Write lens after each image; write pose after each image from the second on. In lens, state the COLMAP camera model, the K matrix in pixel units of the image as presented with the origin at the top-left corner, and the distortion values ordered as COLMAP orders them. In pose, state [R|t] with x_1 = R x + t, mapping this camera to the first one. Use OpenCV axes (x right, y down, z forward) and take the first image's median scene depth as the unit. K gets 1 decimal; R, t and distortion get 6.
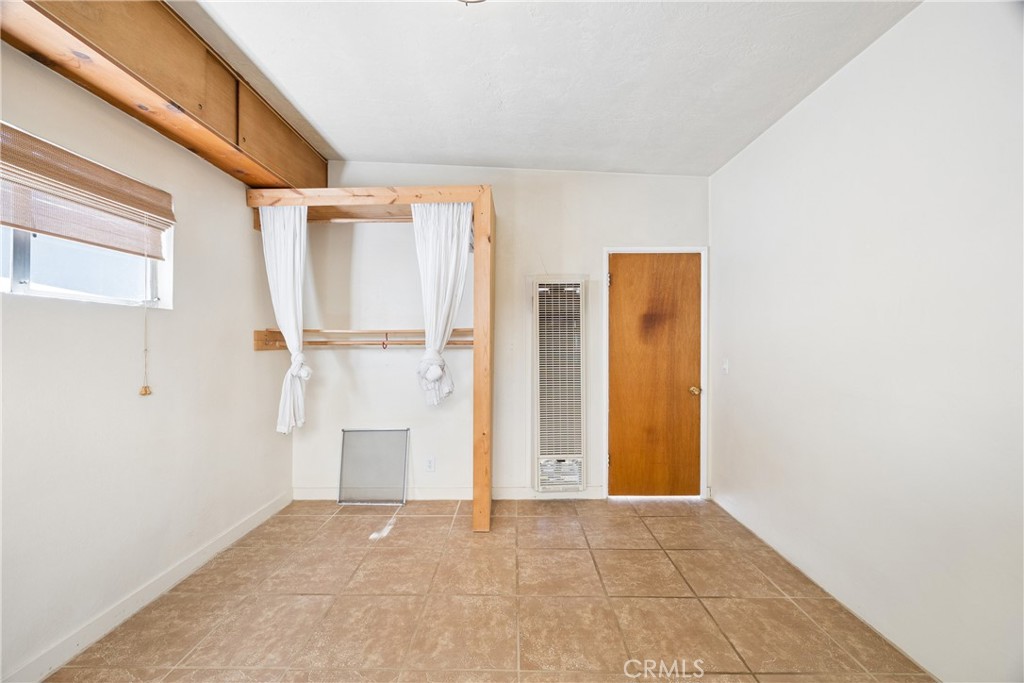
lens RADIAL K [[398.2, 0, 508.9], [0, 398.2, 338.5], [0, 0, 1]] dist [-0.002374, 0.000062]
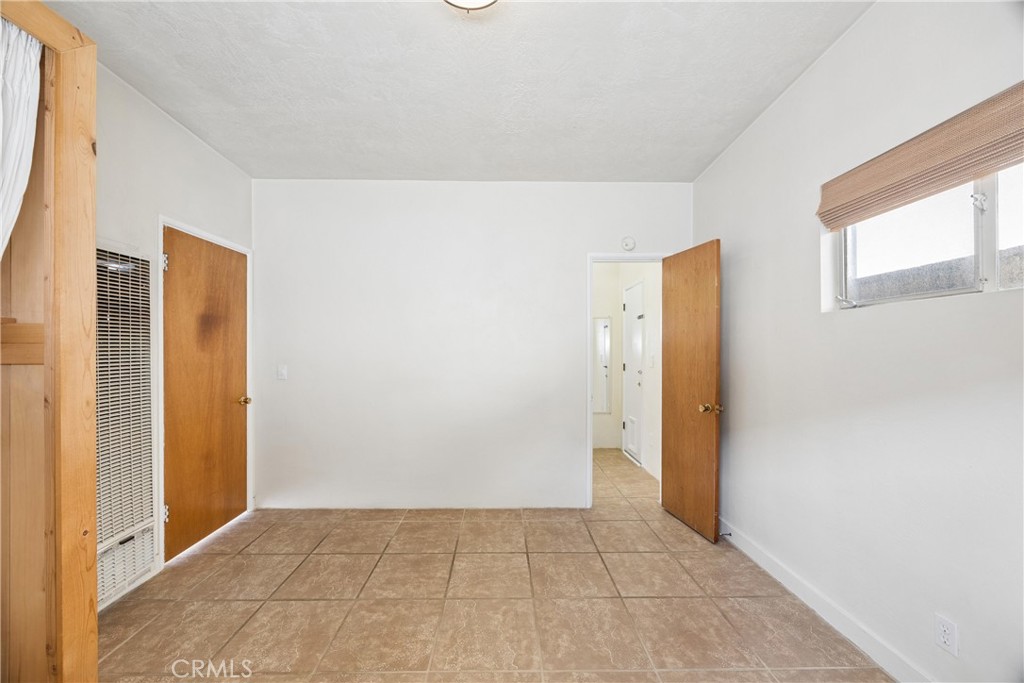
lens RADIAL K [[398.2, 0, 508.9], [0, 398.2, 347.9], [0, 0, 1]] dist [-0.002374, 0.000062]
pose [[-0.044758, 0.001531, 0.998997, -0.538269], [-0.007829, 0.999968, -0.001883, 0.003976], [-0.998967, -0.007906, -0.044745, 0.453174]]
